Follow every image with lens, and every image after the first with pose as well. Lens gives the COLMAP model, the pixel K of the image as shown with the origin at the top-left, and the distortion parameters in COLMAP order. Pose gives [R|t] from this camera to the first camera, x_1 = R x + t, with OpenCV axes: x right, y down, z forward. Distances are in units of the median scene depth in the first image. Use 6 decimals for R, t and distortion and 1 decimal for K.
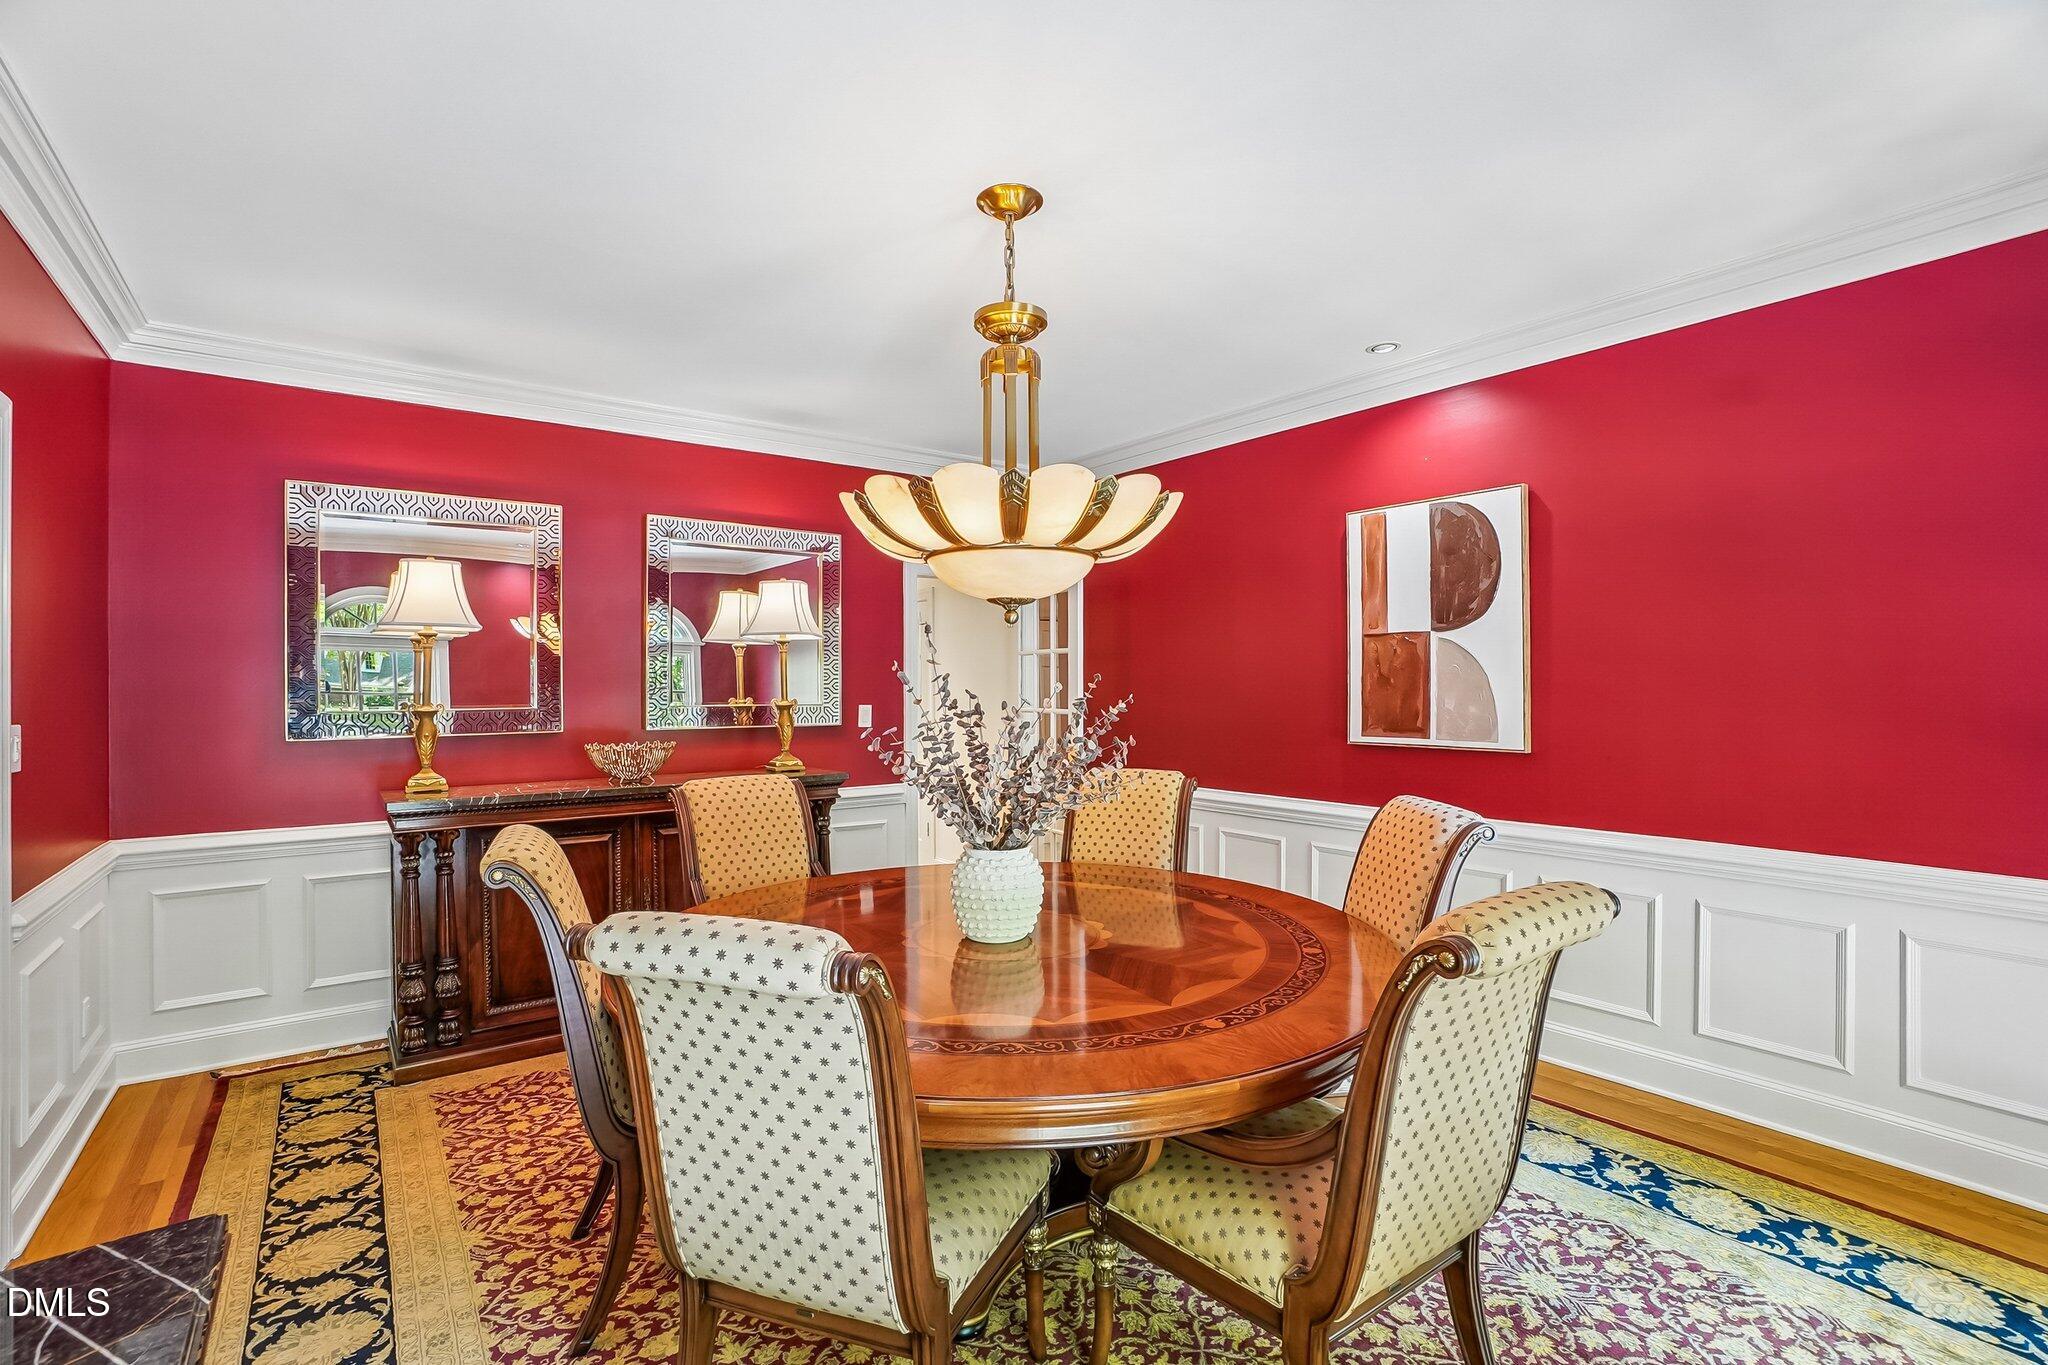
lens RADIAL K [[898.9, 0, 1020.9], [0, 898.9, 688.6], [0, 0, 1]] dist [-0.016727, -0.000462]
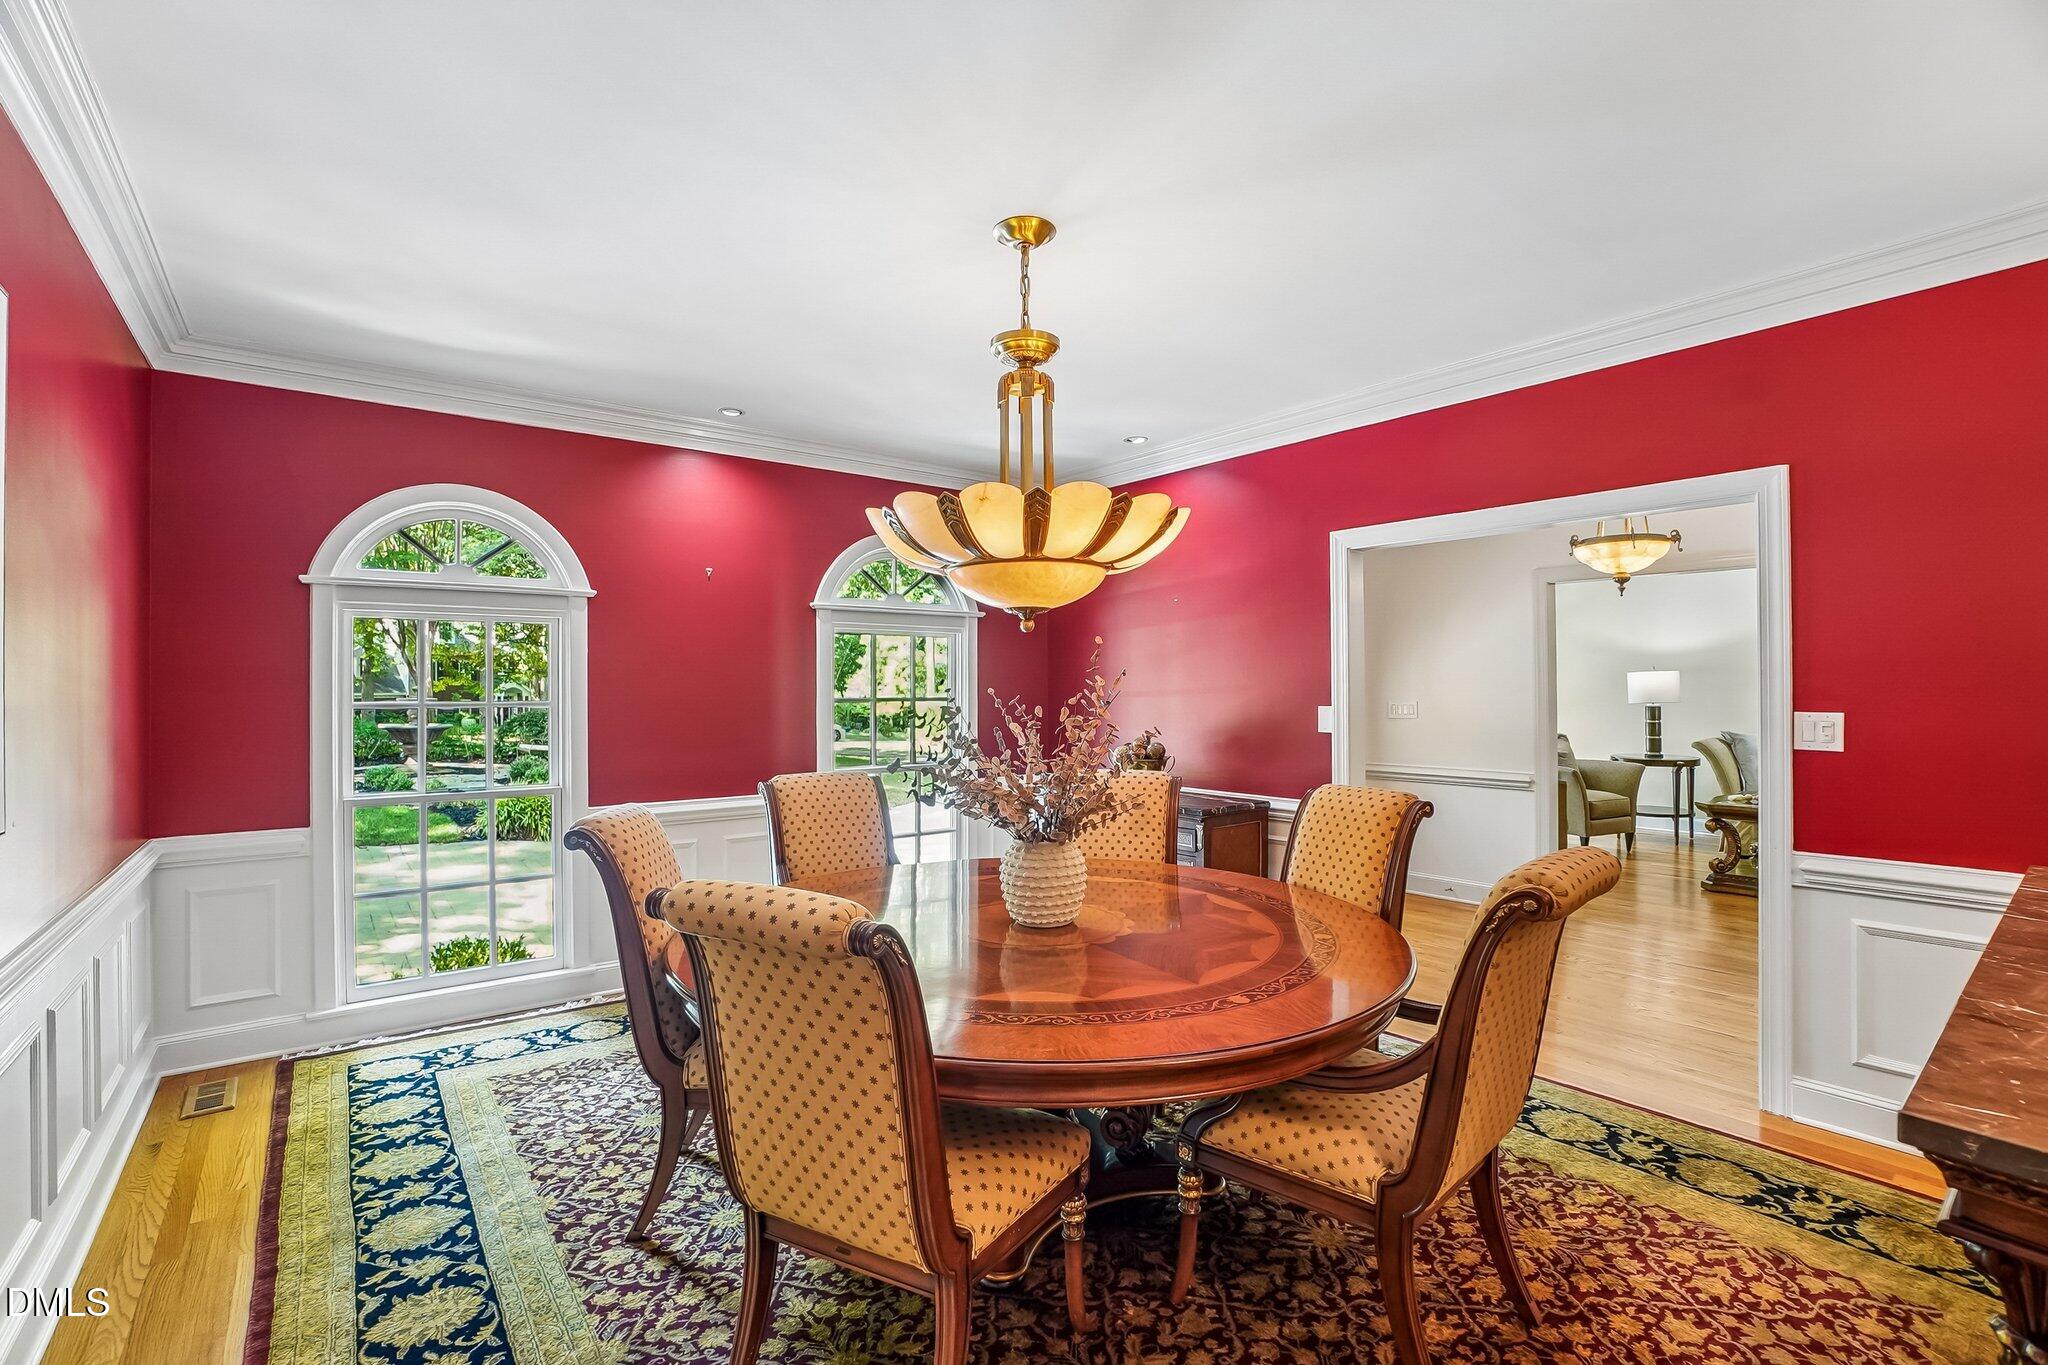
lens RADIAL K [[898.9, 0, 1021.4], [0, 898.9, 692.2], [0, 0, 1]] dist [-0.016727, -0.000462]
pose [[-0.999864, 0.009474, -0.013483, 0.011954], [0.009406, 0.999943, 0.005128, -0.004535], [0.013531, 0.005001, -0.999896, 2.036563]]
